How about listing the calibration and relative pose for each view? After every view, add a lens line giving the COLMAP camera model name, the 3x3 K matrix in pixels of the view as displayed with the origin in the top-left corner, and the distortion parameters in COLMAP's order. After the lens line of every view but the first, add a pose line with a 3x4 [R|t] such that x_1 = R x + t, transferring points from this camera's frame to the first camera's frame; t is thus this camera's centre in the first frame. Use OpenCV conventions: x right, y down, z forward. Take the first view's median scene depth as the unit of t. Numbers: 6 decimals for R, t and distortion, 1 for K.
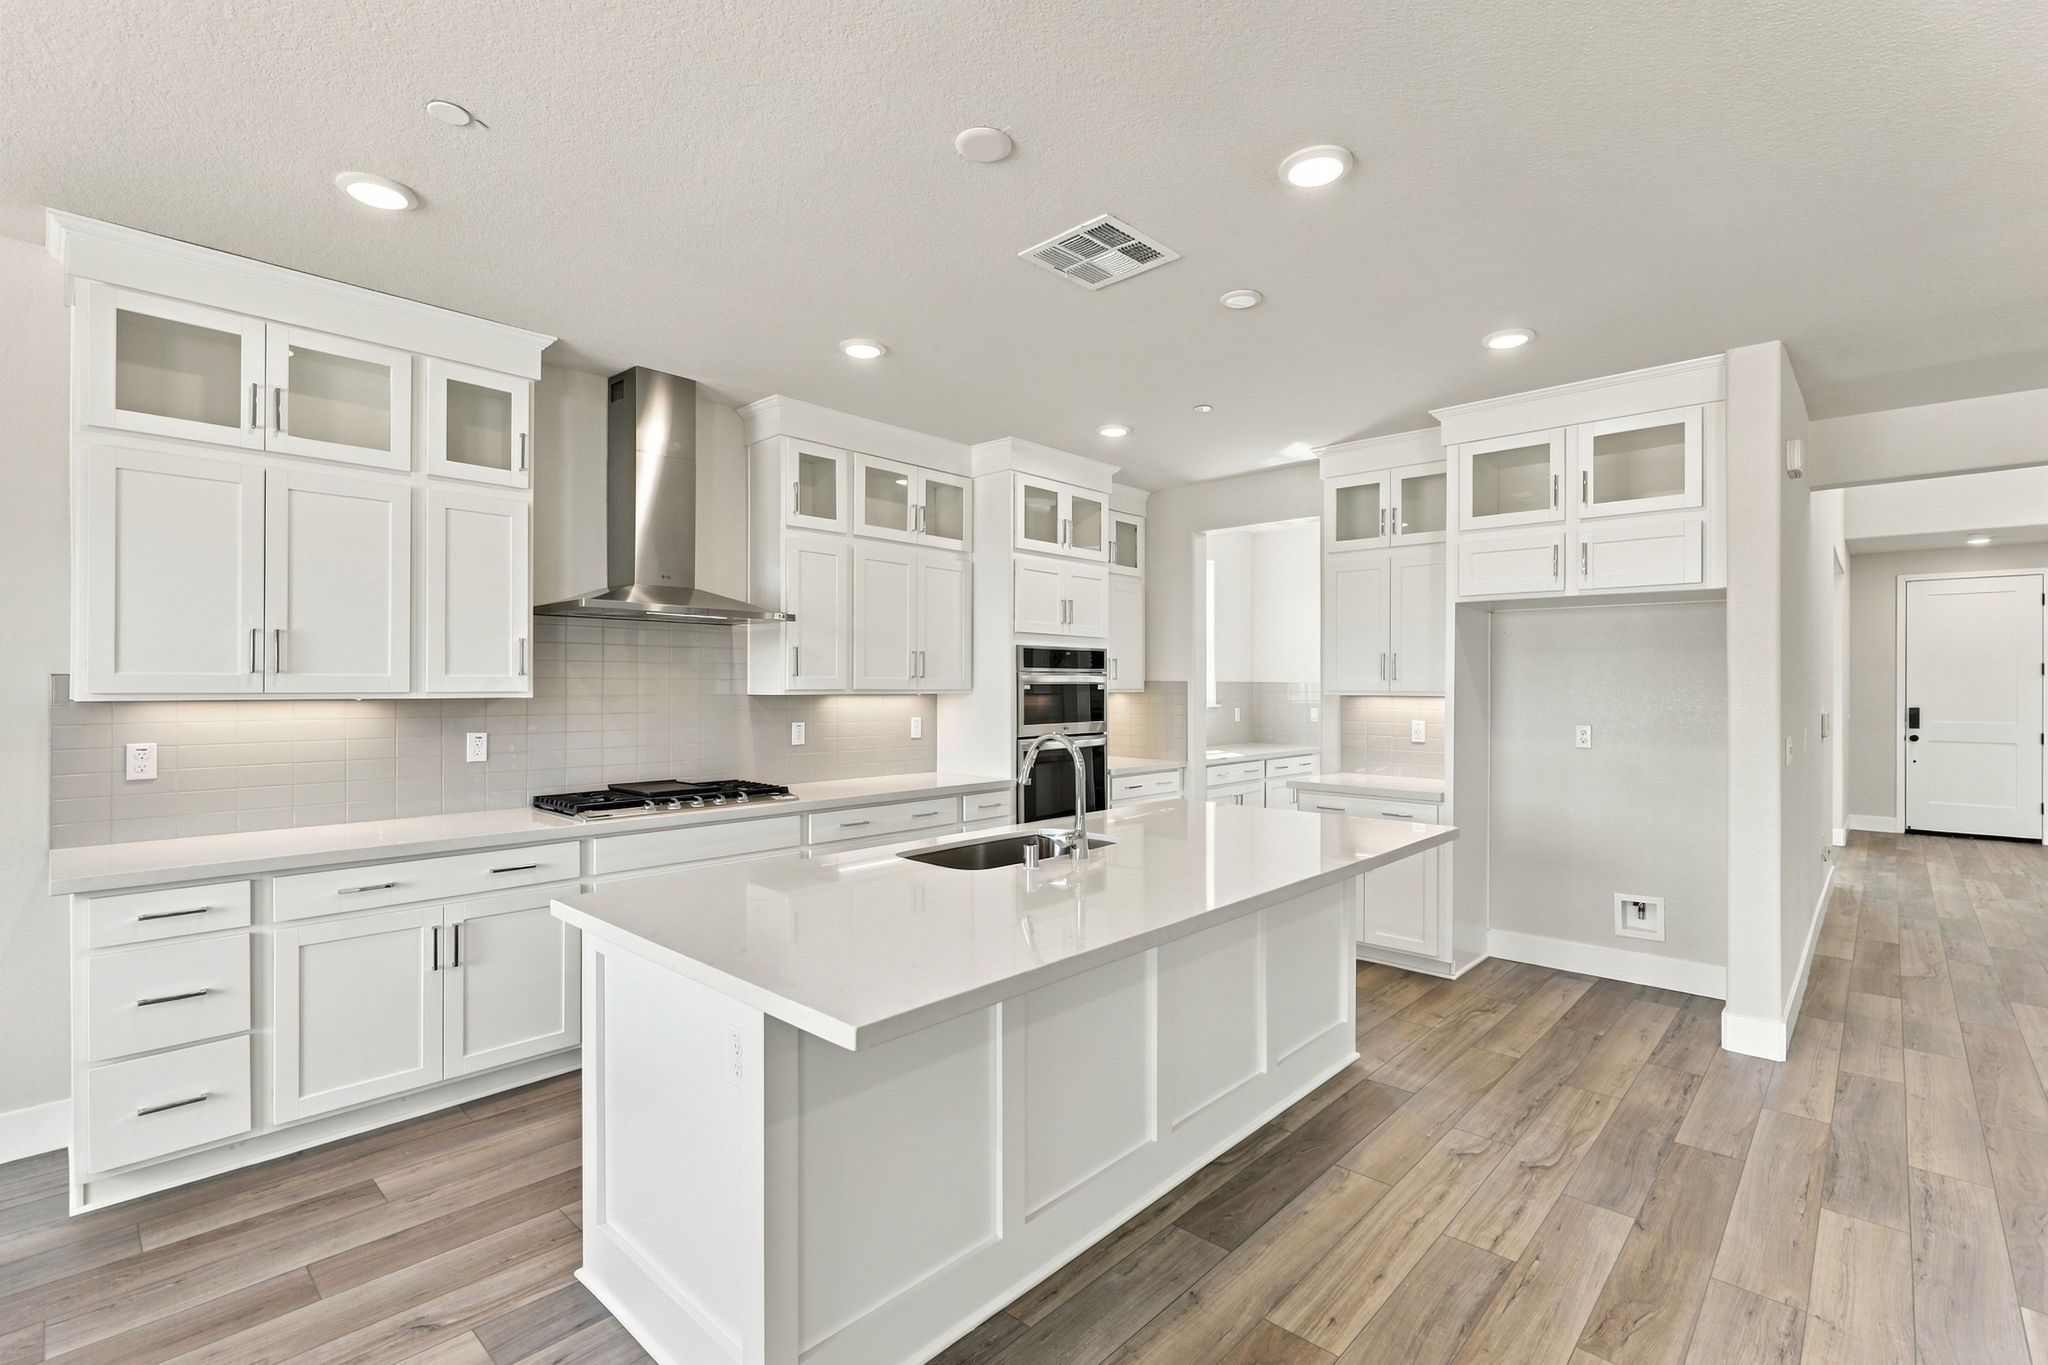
lens RADIAL K [[943.0, 0, 1024.0], [0, 943.0, 682.5], [0, 0, 1]] dist [0.000806, 0.000100]
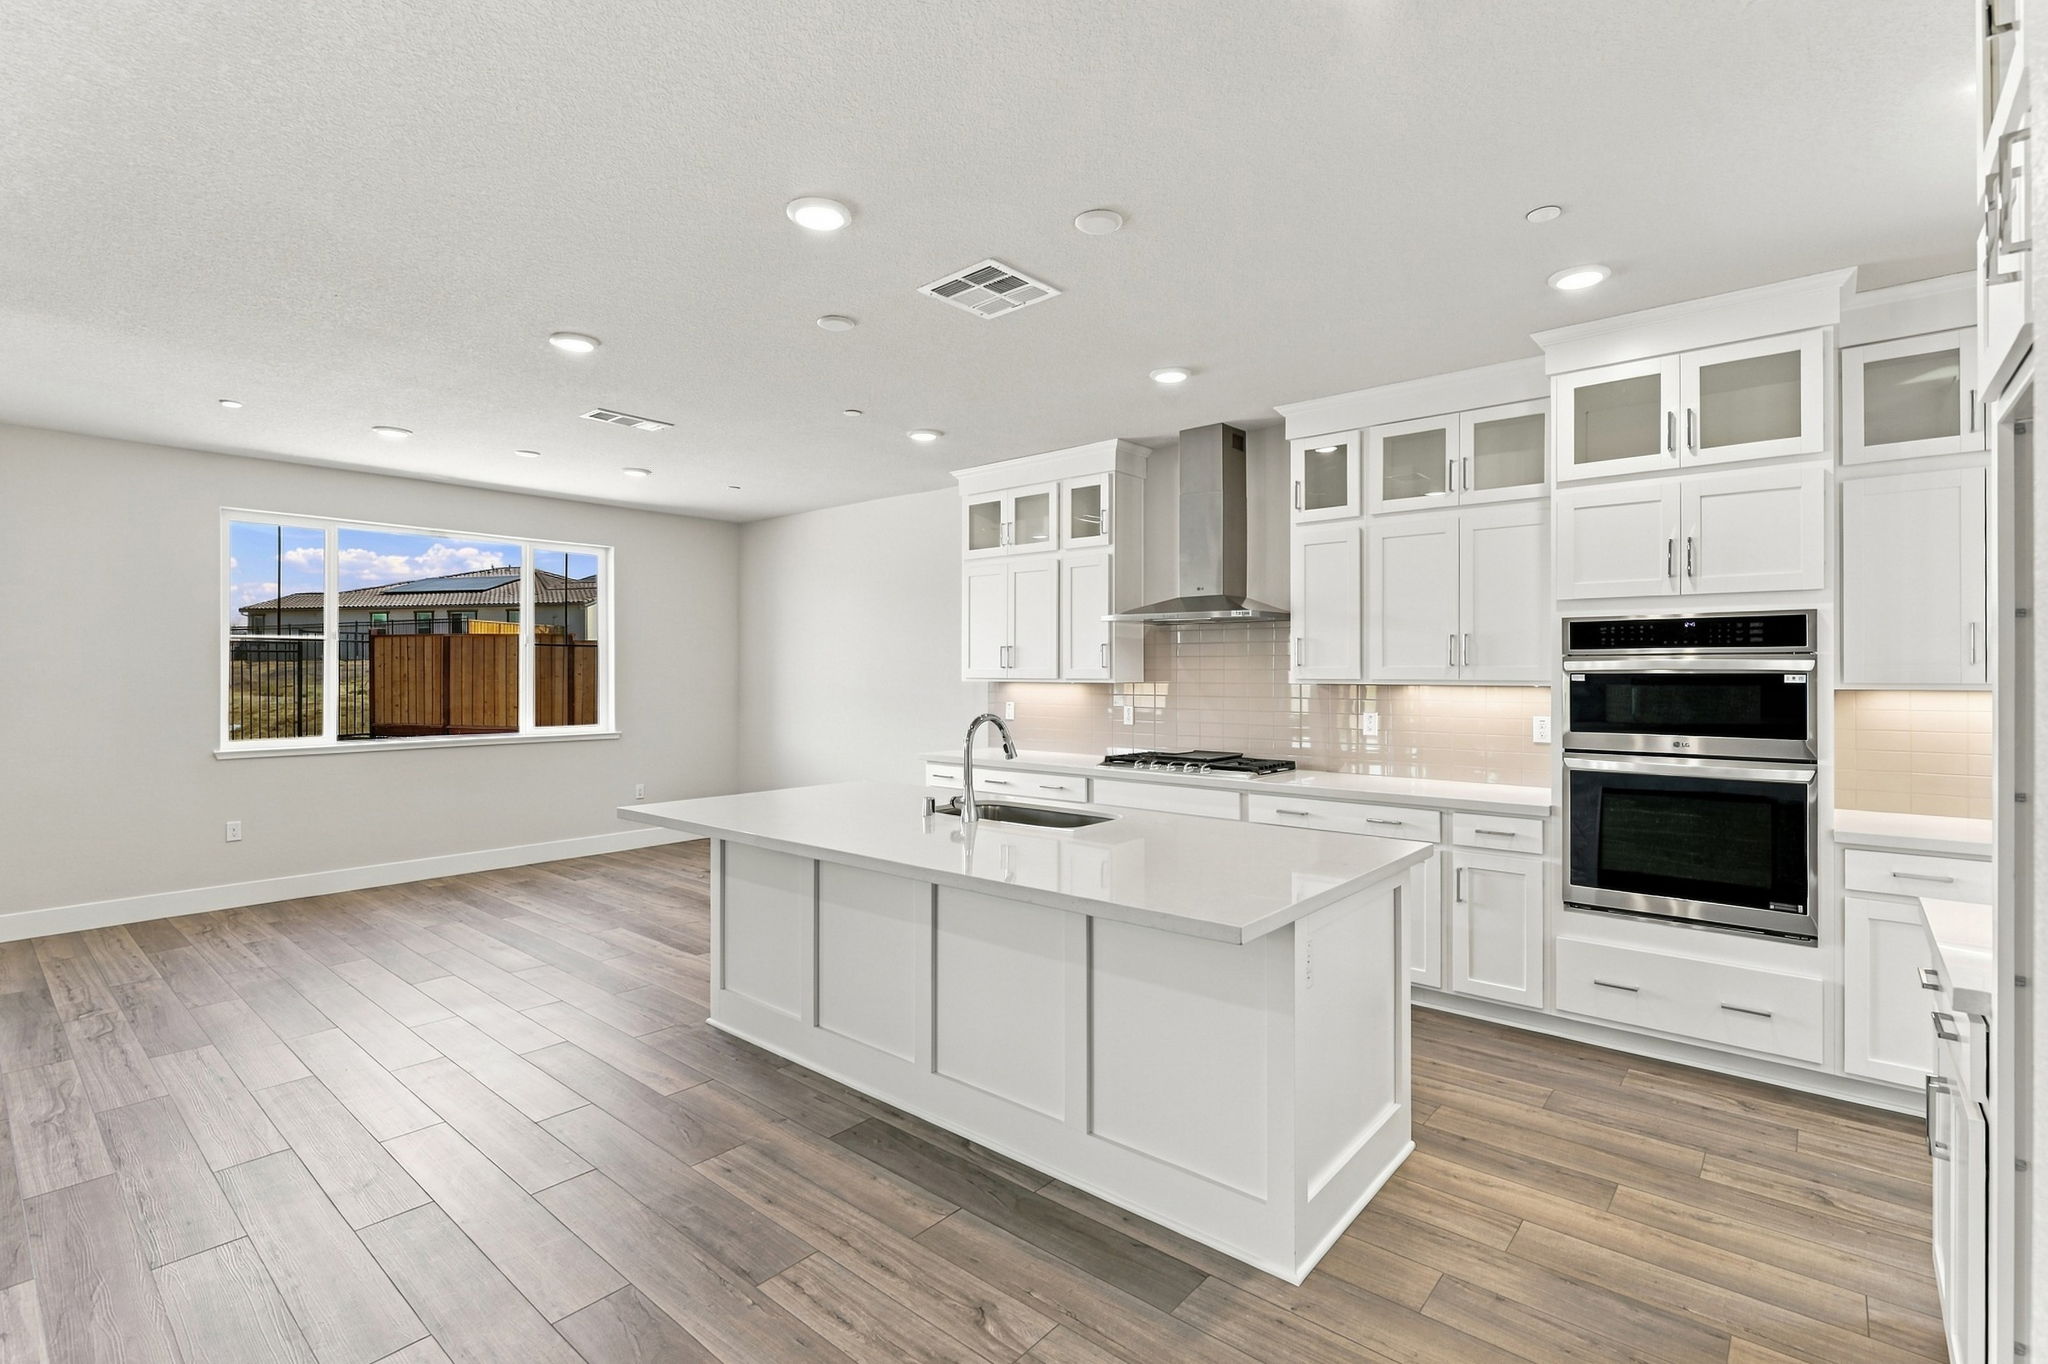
lens RADIAL K [[915.2, 0, 1024.0], [0, 915.2, 682.0], [0, 0, 1]] dist [-0.002207, -0.000191]
pose [[0.044002, 0.008866, -0.998992, 0.952032], [0.000877, 0.999960, 0.008913, 0.001464], [0.999031, -0.001268, 0.043992, 0.812172]]
